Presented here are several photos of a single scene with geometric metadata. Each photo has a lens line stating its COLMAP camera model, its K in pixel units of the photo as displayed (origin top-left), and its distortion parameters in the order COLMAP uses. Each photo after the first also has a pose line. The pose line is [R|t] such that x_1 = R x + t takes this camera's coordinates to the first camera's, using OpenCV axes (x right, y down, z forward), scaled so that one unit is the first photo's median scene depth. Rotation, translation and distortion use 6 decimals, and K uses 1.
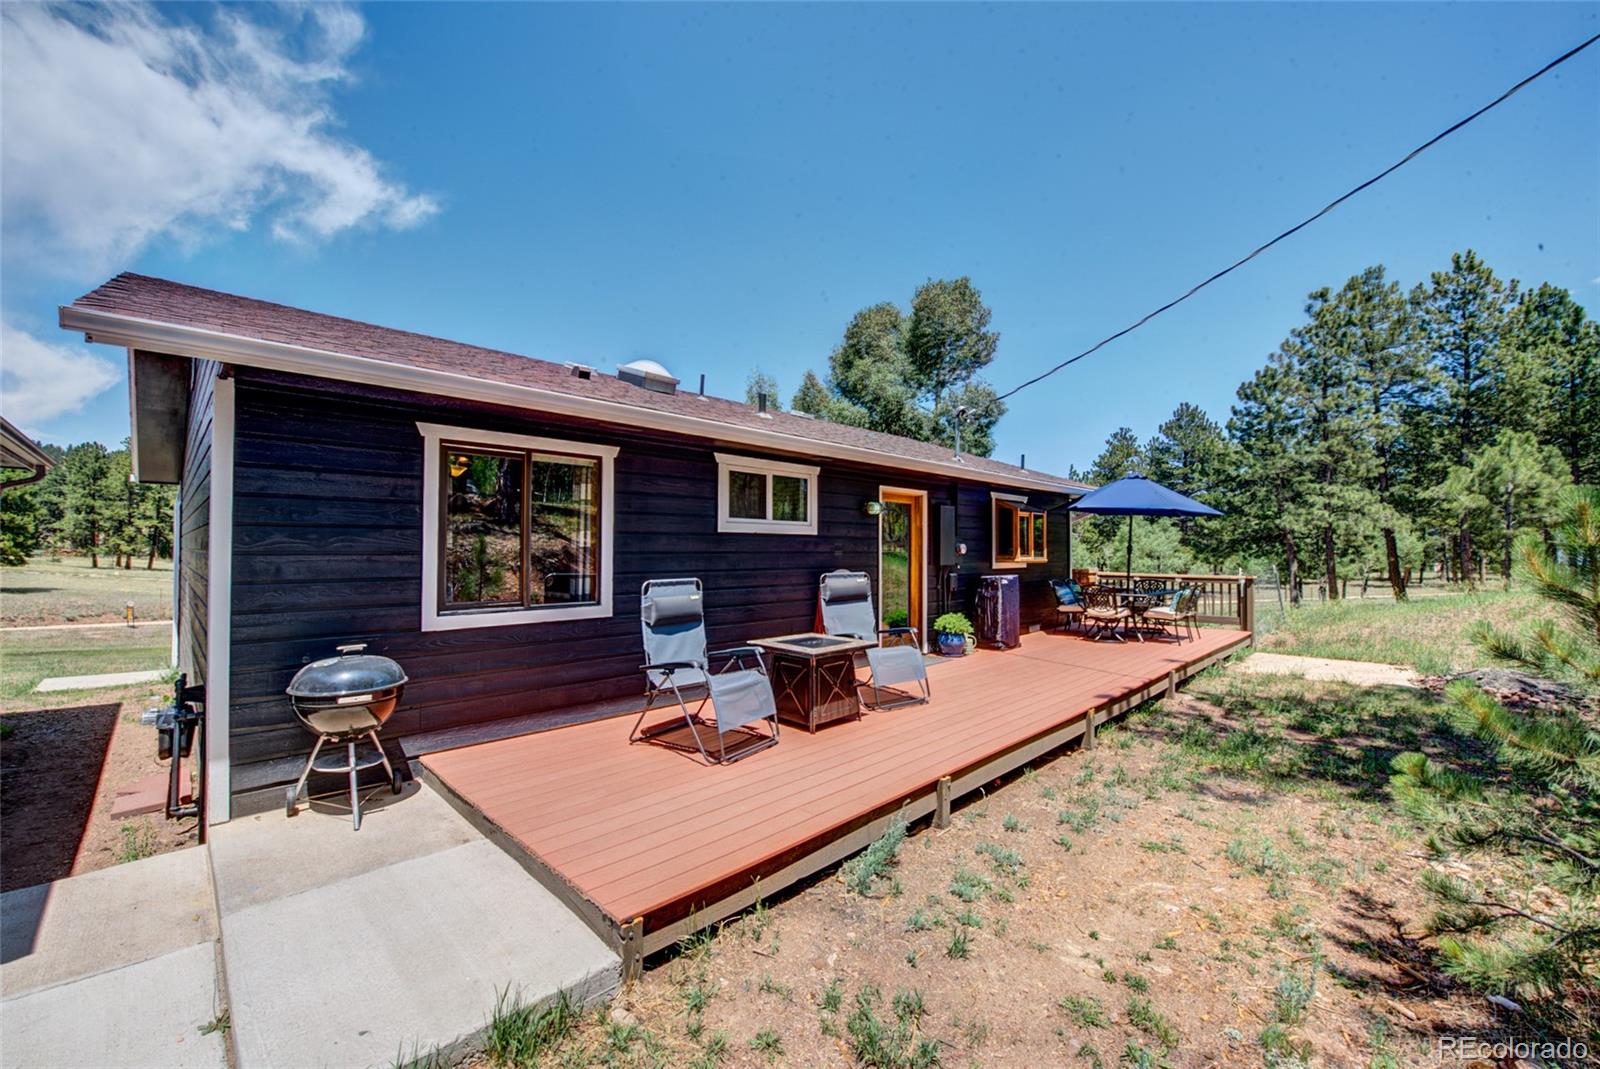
lens RADIAL K [[635.7, 0, 798.4], [0, 635.7, 540.8], [0, 0, 1]] dist [-0.011389, -0.005384]
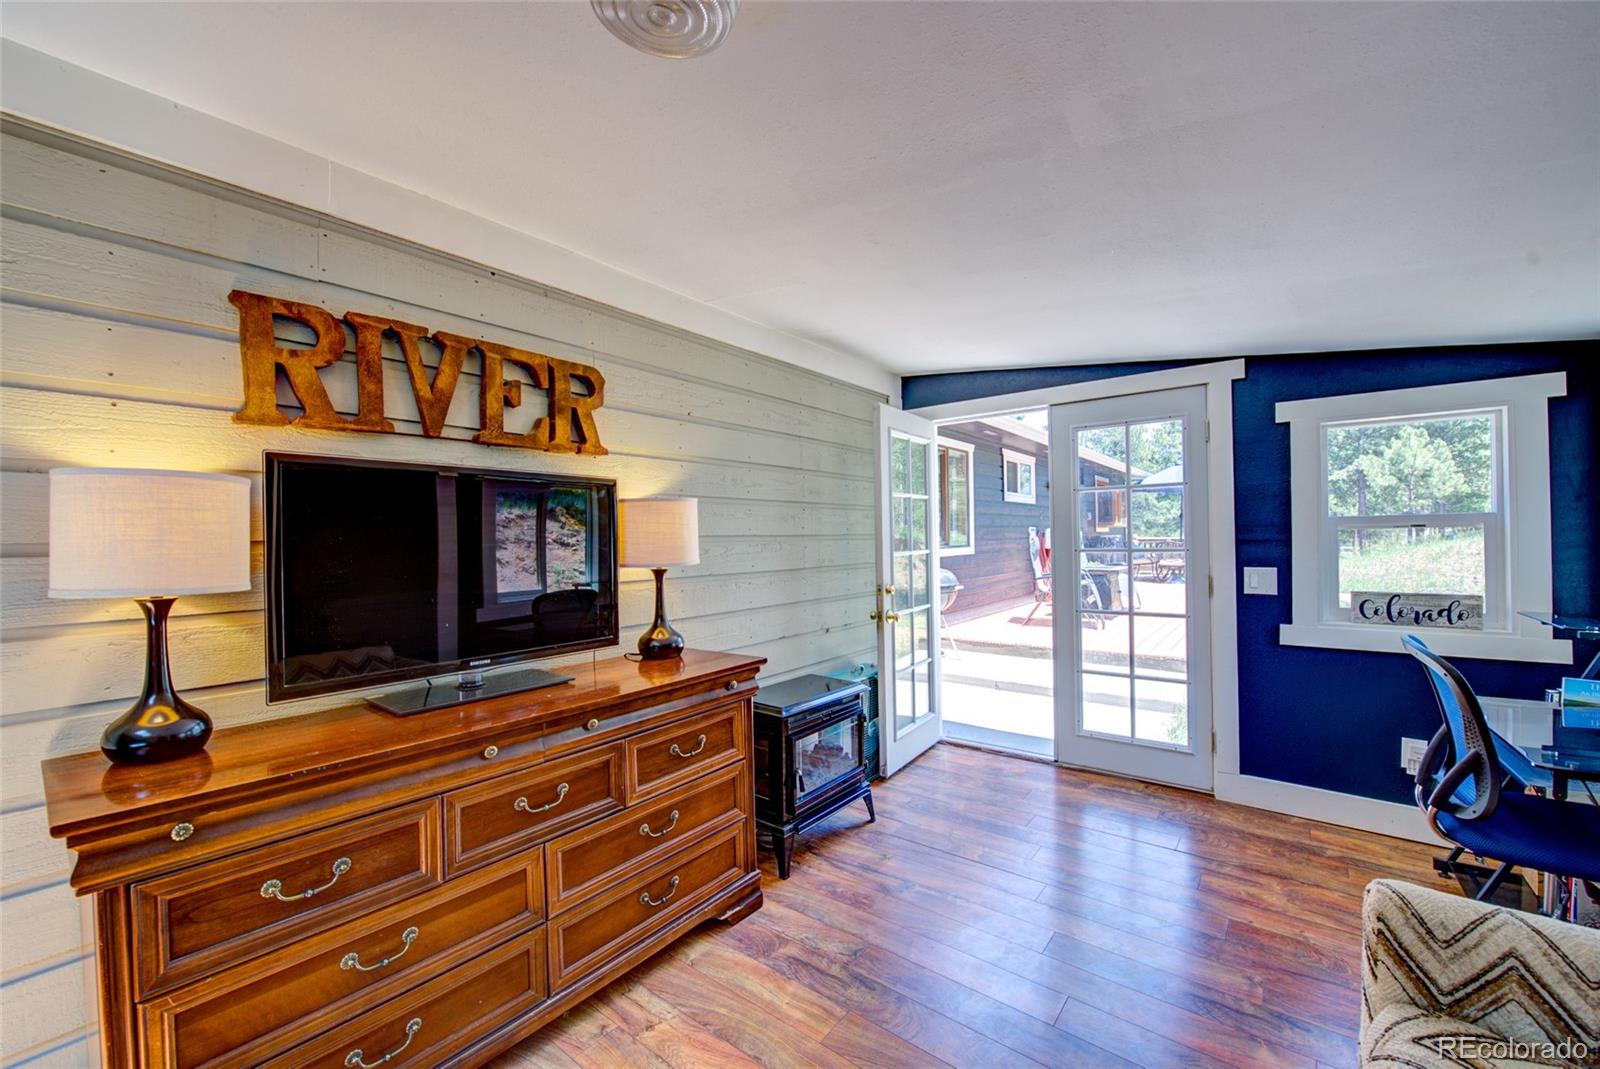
lens RADIAL K [[634.6, 0, 800.7], [0, 634.6, 537.1], [0, 0, 1]] dist [-0.014474, -0.002504]
pose [[0.992213, -0.018910, 0.123106, -0.795625], [0.017533, 0.999771, 0.012258, 0.044962], [-0.123309, -0.010005, 0.992318, -0.426094]]
